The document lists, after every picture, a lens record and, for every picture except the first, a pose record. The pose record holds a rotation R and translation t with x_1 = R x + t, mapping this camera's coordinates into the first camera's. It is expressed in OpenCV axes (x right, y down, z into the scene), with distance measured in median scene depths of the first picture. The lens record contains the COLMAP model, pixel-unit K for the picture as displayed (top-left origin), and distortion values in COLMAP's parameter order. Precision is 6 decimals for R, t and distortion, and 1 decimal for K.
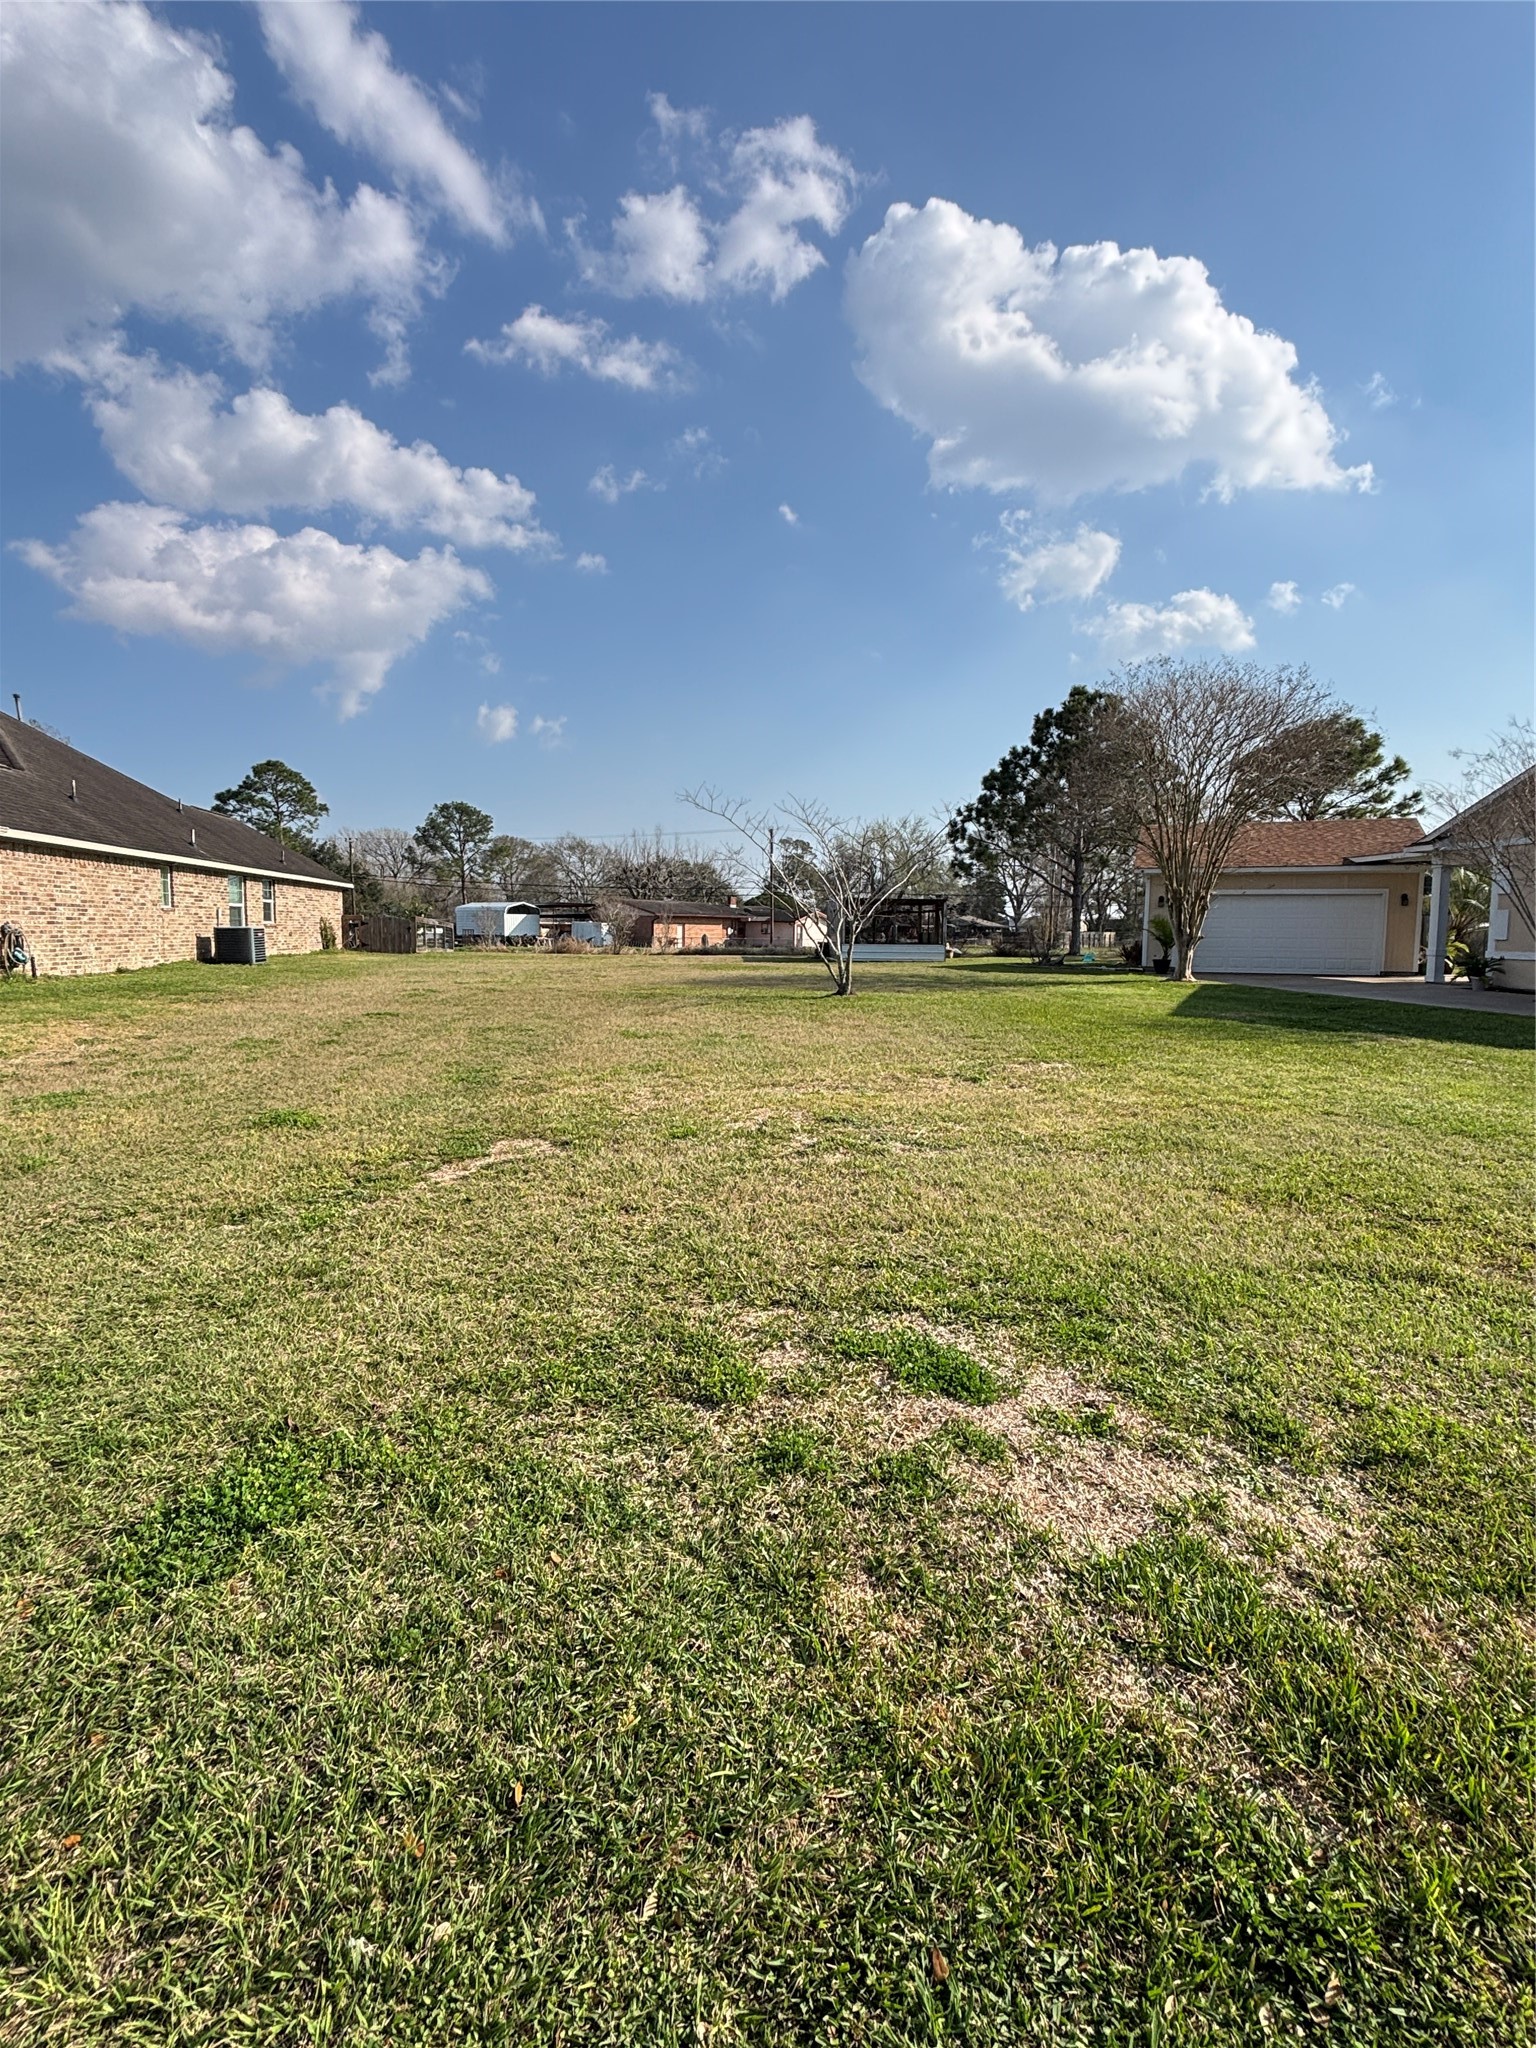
lens RADIAL K [[986.1, 0, 768.0], [0, 986.1, 1024.0], [0, 0, 1]] dist [0.002444, -0.001031]
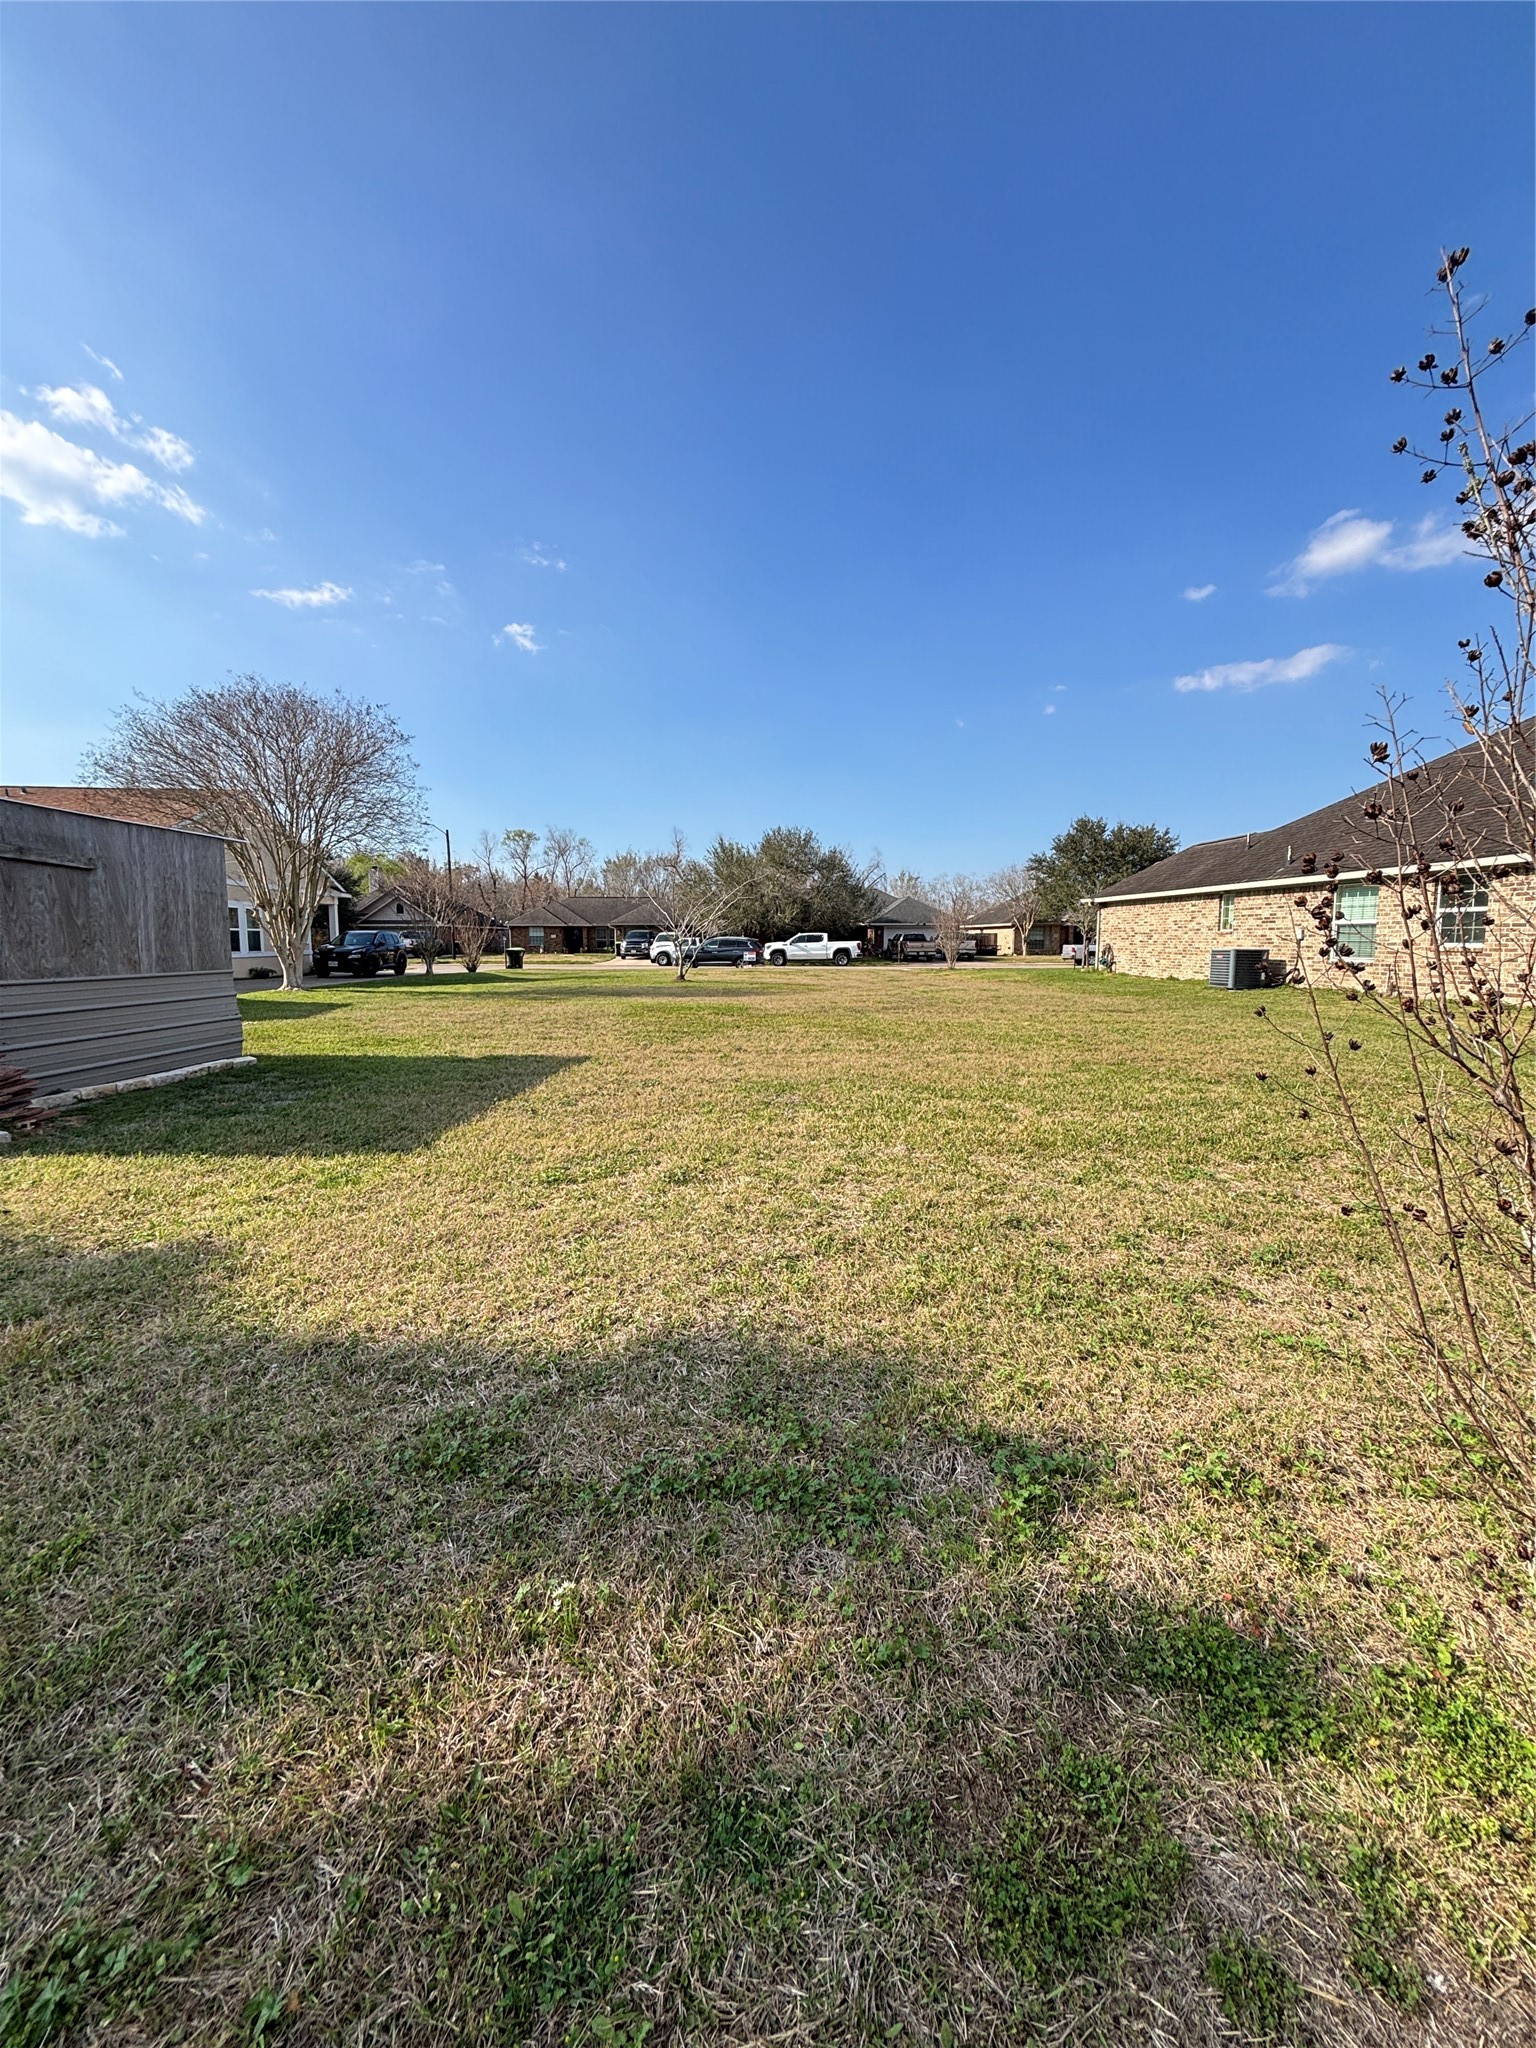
lens RADIAL K [[816.0, 0, 768.0], [0, 816.0, 1024.0], [0, 0, 1]] dist [-0.001650, 0.000937]
pose [[-0.998389, -0.025512, 0.050687, -0.588123], [-0.014914, 0.979806, 0.199391, -0.882637], [-0.054750, 0.198314, -0.978608, 9.020570]]
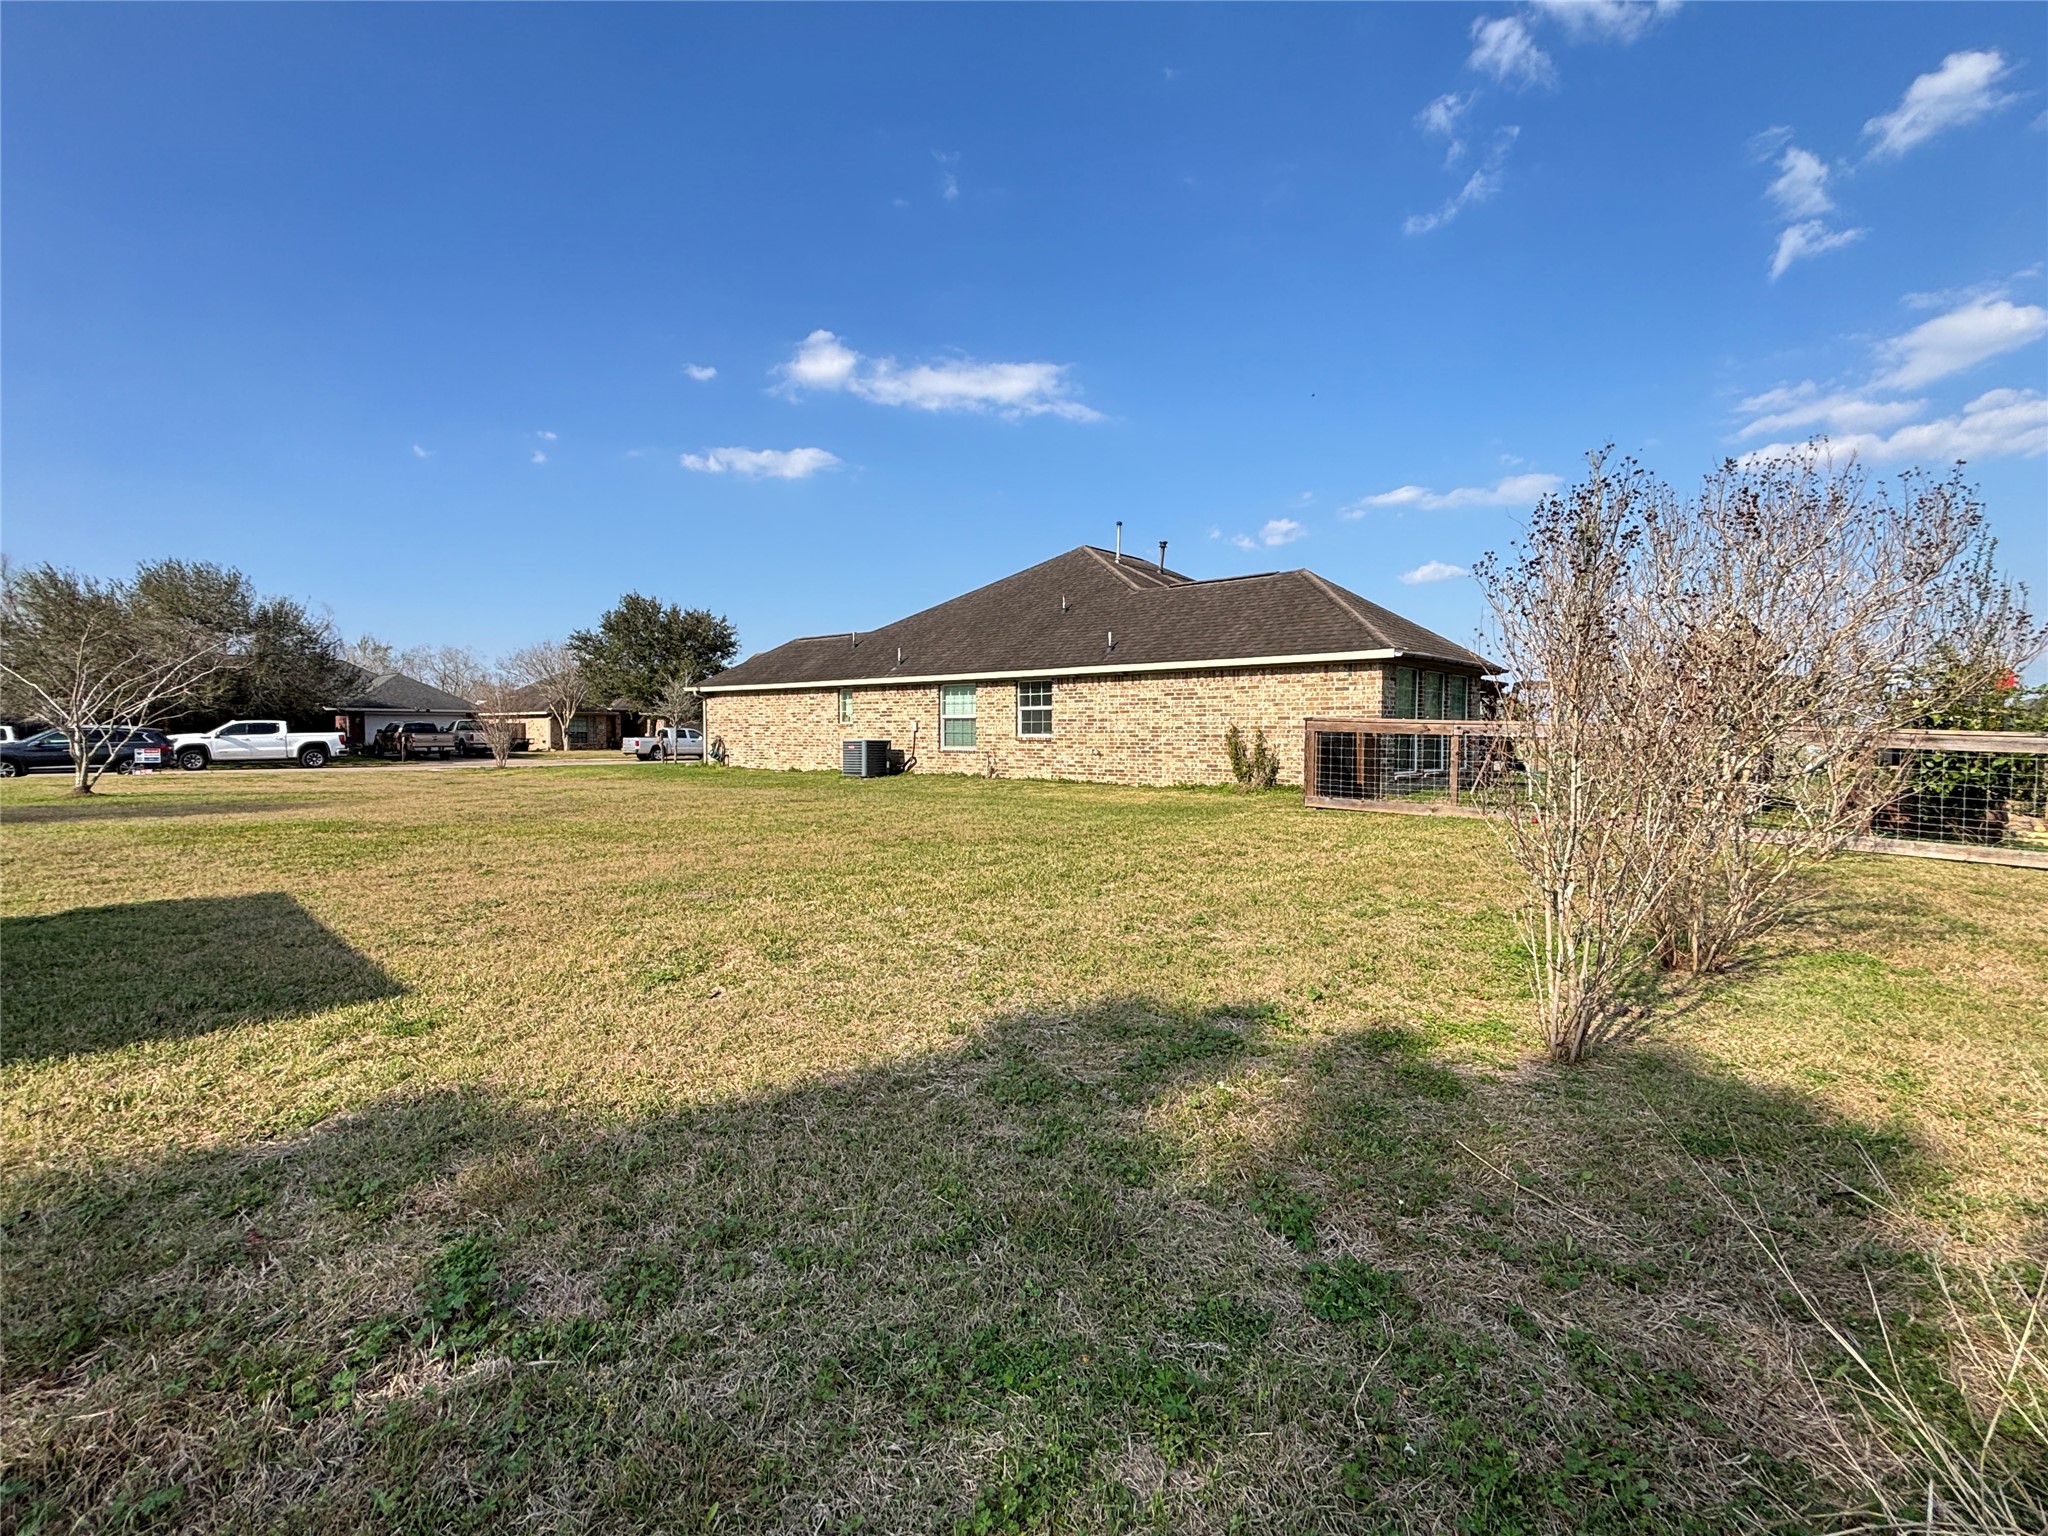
lens RADIAL K [[948.6, 0, 1027.8], [0, 948.6, 771.7], [0, 0, 1]] dist [-0.015316, 0.013166]
pose [[-0.726932, 0.005317, -0.686689, 0.116206], [-0.083991, 0.991774, 0.096592, -0.868004], [0.681554, 0.127891, -0.720506, 9.095911]]
